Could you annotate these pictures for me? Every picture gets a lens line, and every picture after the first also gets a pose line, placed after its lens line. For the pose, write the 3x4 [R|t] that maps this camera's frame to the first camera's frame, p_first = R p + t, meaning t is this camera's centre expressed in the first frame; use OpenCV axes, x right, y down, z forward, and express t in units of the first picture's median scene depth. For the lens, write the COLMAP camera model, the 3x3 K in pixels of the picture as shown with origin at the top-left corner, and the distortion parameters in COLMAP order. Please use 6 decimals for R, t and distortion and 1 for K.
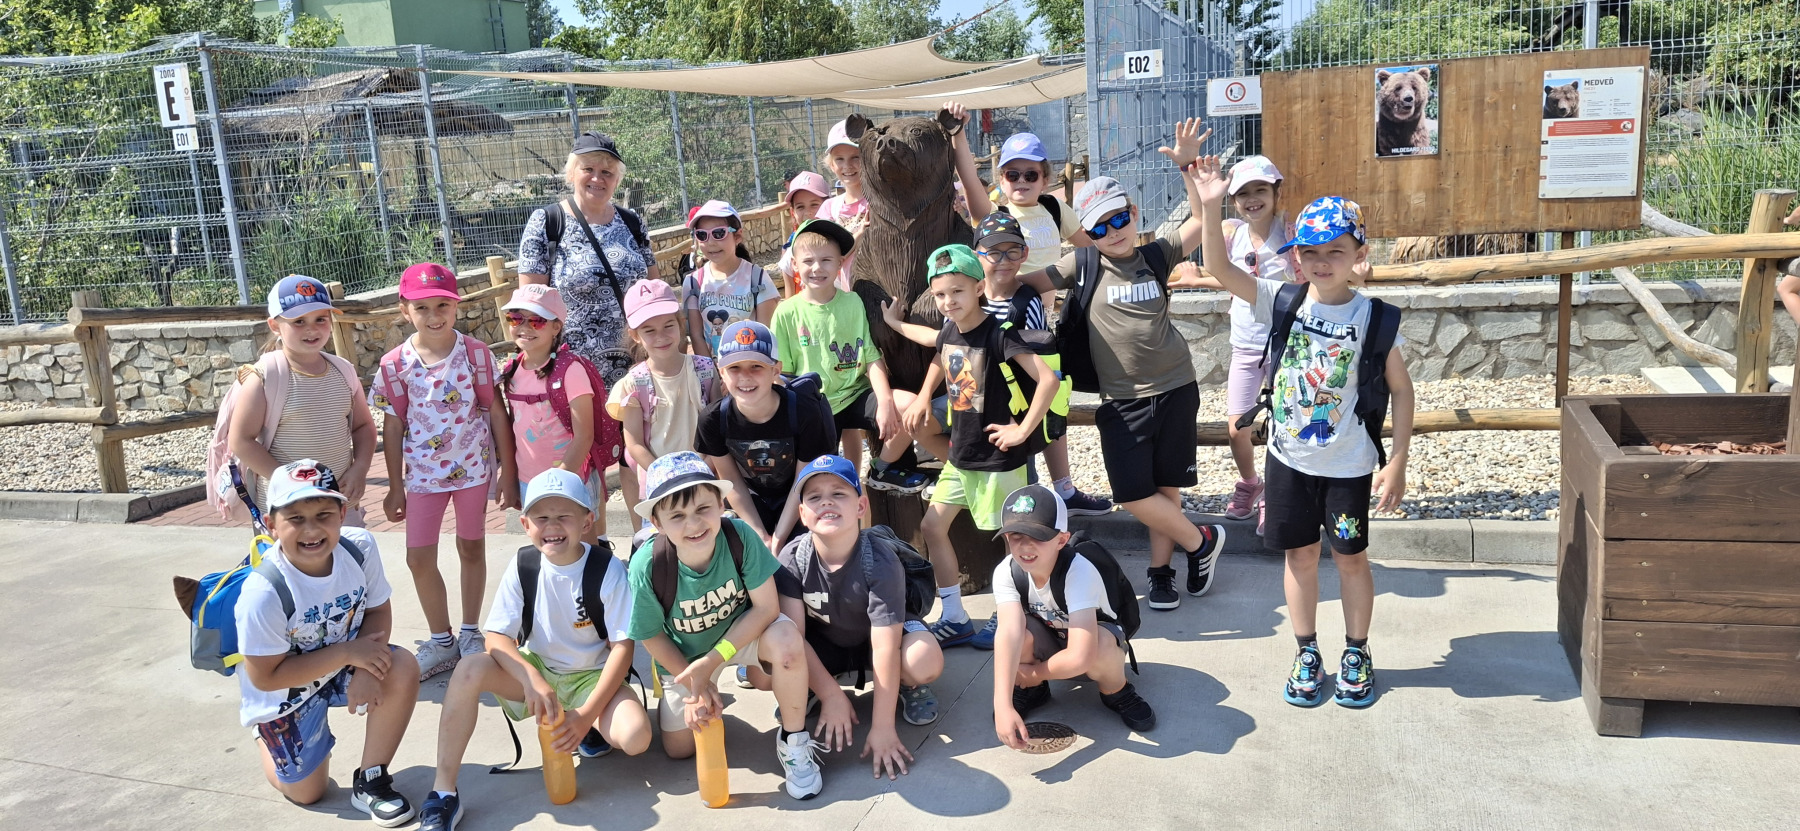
lens RADIAL K [[1364.8, 0, 898.5], [0, 1364.8, 424.8], [0, 0, 1]] dist [-0.003799, -0.030321]
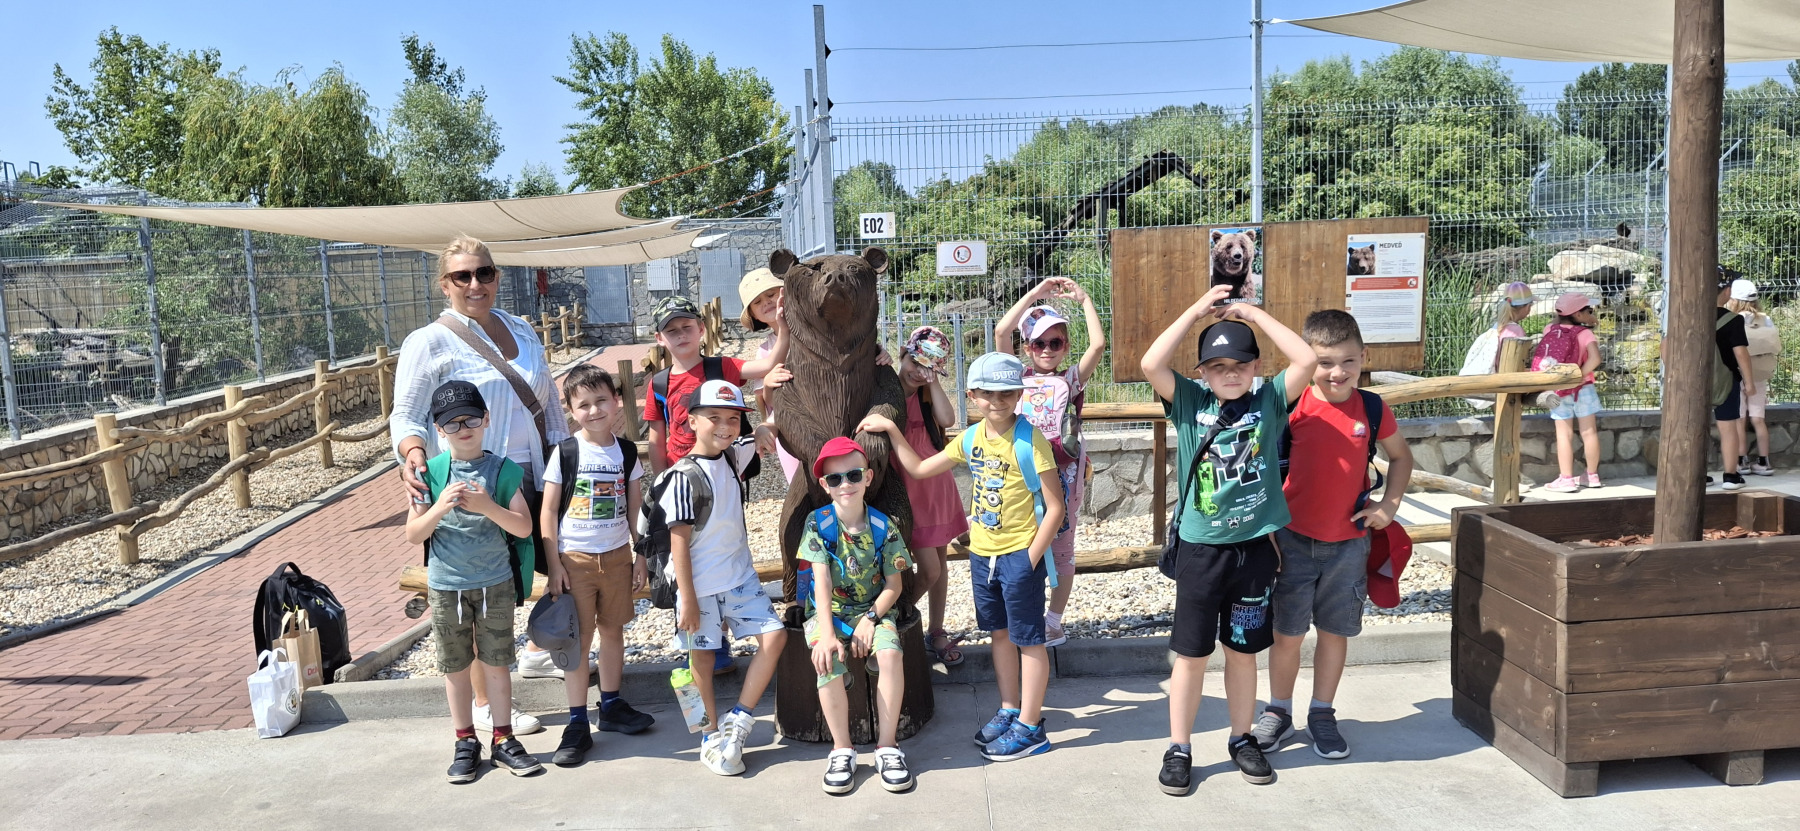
lens RADIAL K [[1364.8, 0, 904.2], [0, 1364.8, 409.2], [0, 0, 1]] dist [-0.003799, -0.030321]
pose [[0.939725, -0.006833, 0.341862, -0.278493], [0.051143, 0.991363, -0.120767, 0.009685], [-0.338084, 0.130971, 0.931958, 0.055903]]
